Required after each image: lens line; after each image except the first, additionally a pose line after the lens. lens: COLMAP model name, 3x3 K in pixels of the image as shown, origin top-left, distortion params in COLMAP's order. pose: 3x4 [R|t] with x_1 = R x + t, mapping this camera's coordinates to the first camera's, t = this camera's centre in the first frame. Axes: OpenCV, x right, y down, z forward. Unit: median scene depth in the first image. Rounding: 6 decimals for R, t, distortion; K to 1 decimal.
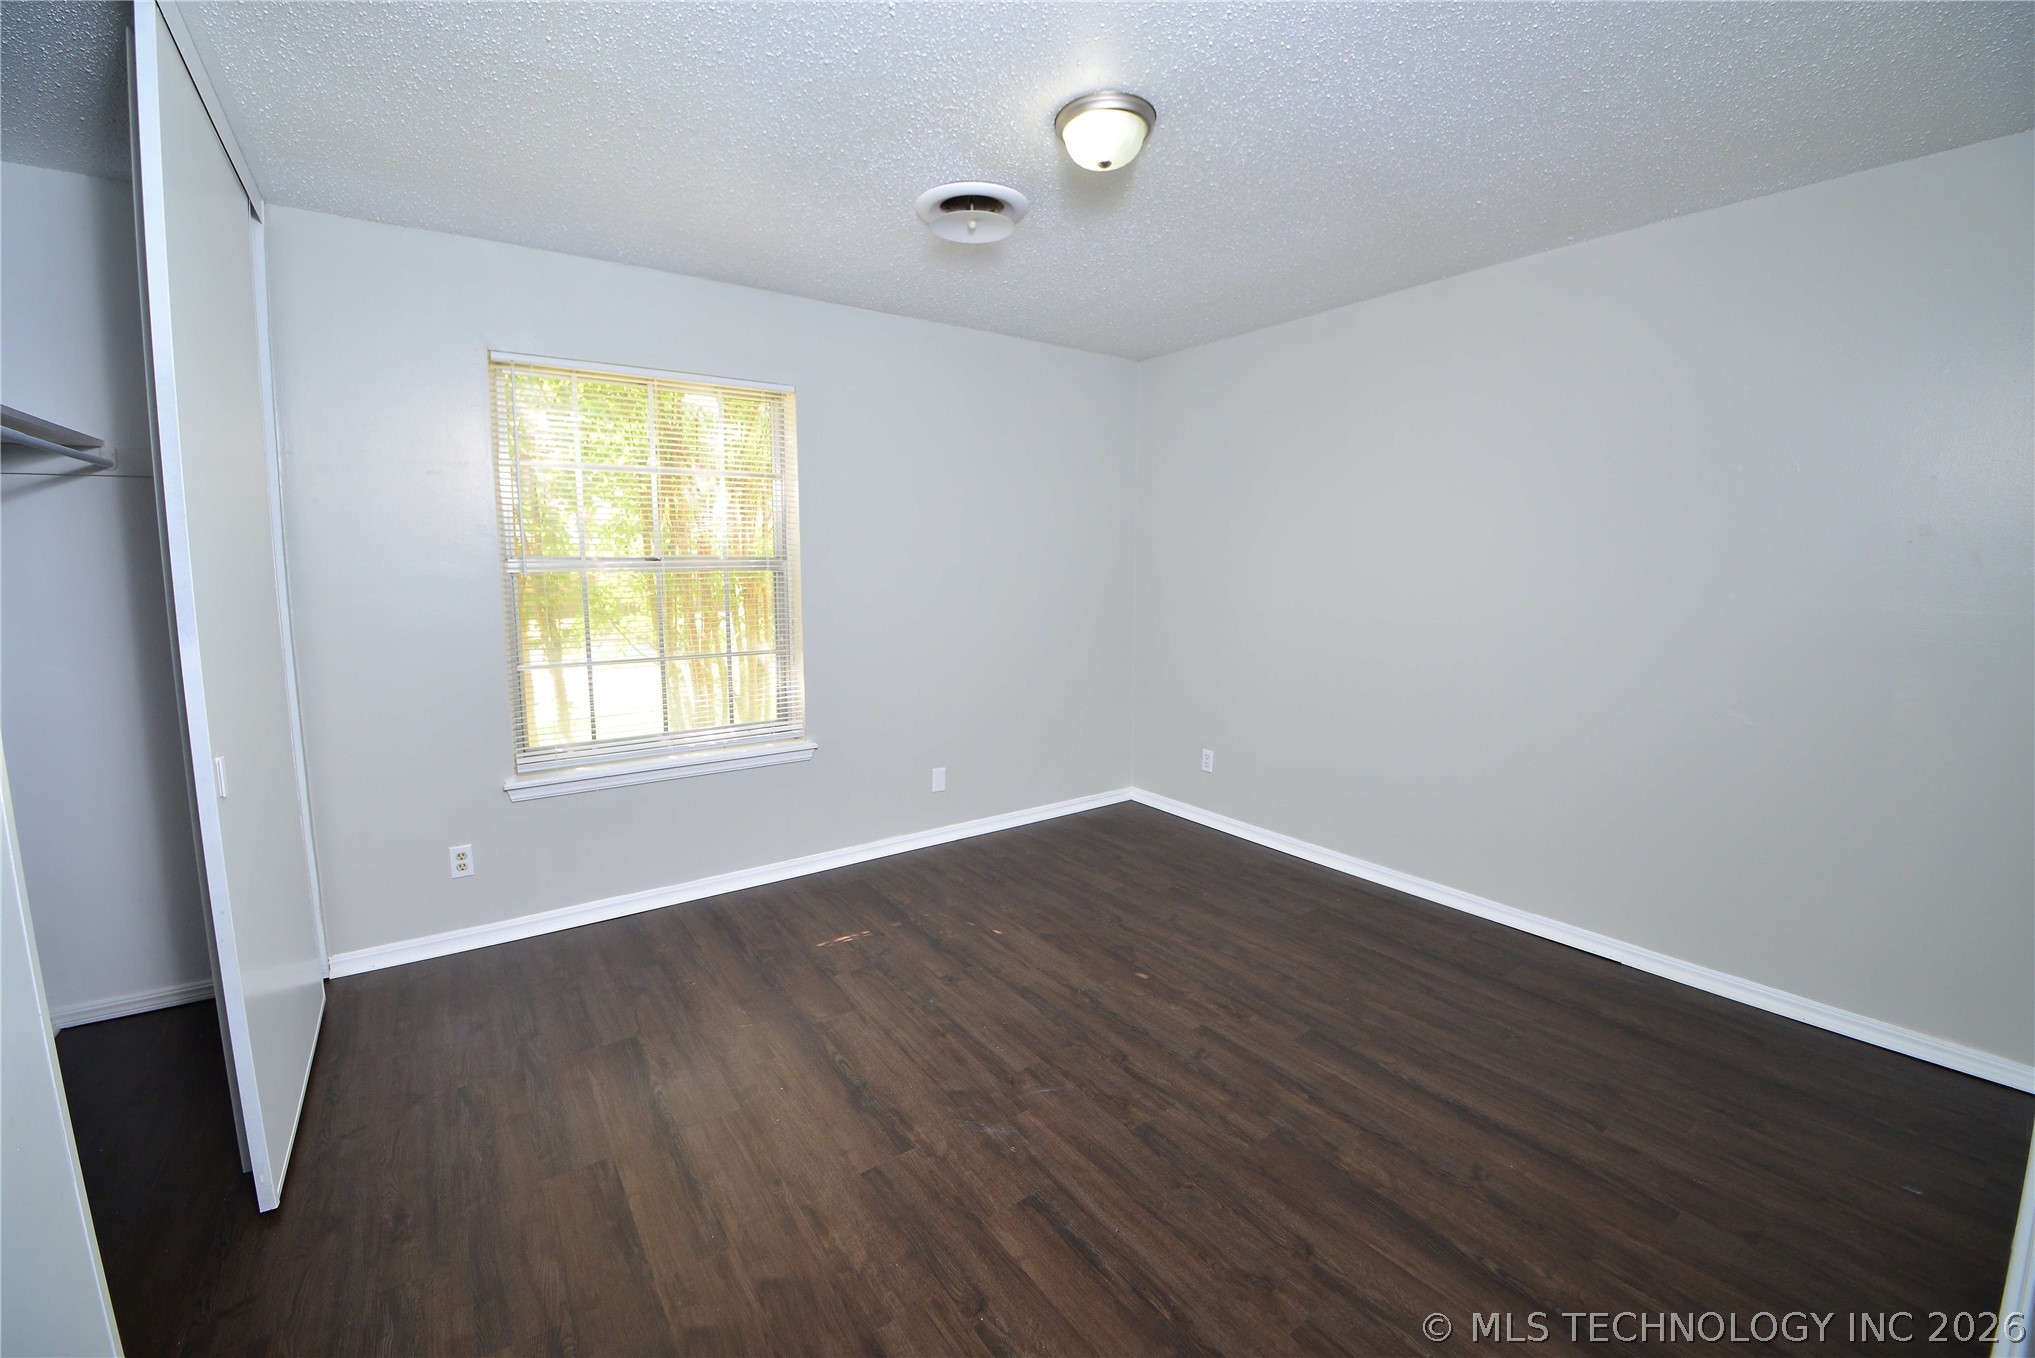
lens RADIAL K [[821.8, 0, 1020.3], [0, 821.8, 661.1], [0, 0, 1]] dist [-0.037152, 0.000009]
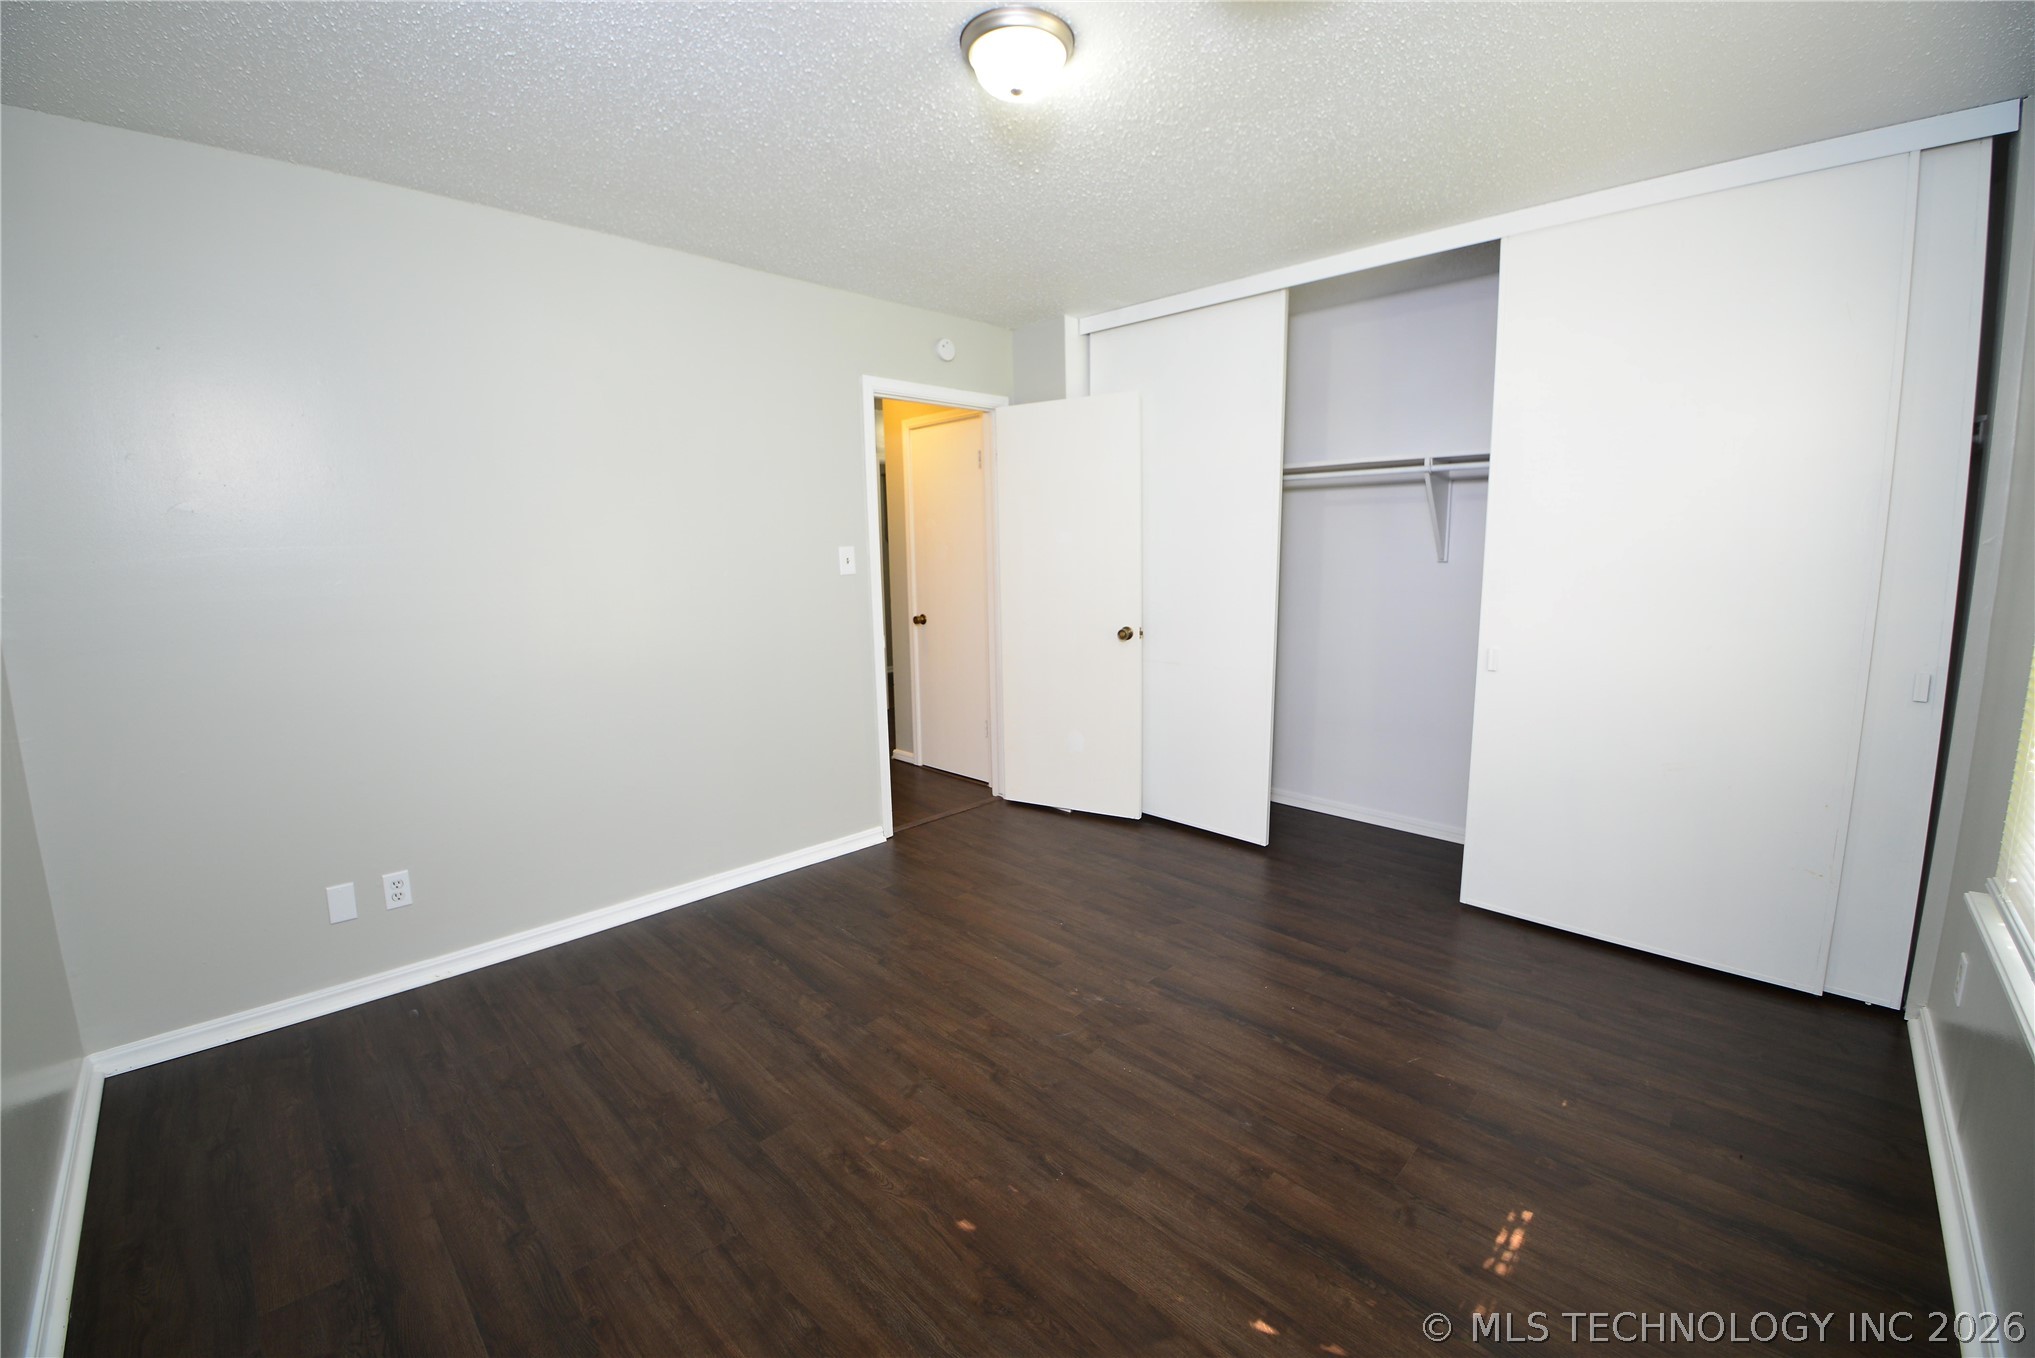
lens RADIAL K [[821.8, 0, 1020.3], [0, 821.8, 661.1], [0, 0, 1]] dist [-0.037152, 0.000009]
pose [[-0.985776, 0.033813, -0.164626, 0.241344], [-0.008748, 0.967901, 0.251178, -0.215148], [0.167835, 0.249045, -0.953839, 1.815683]]
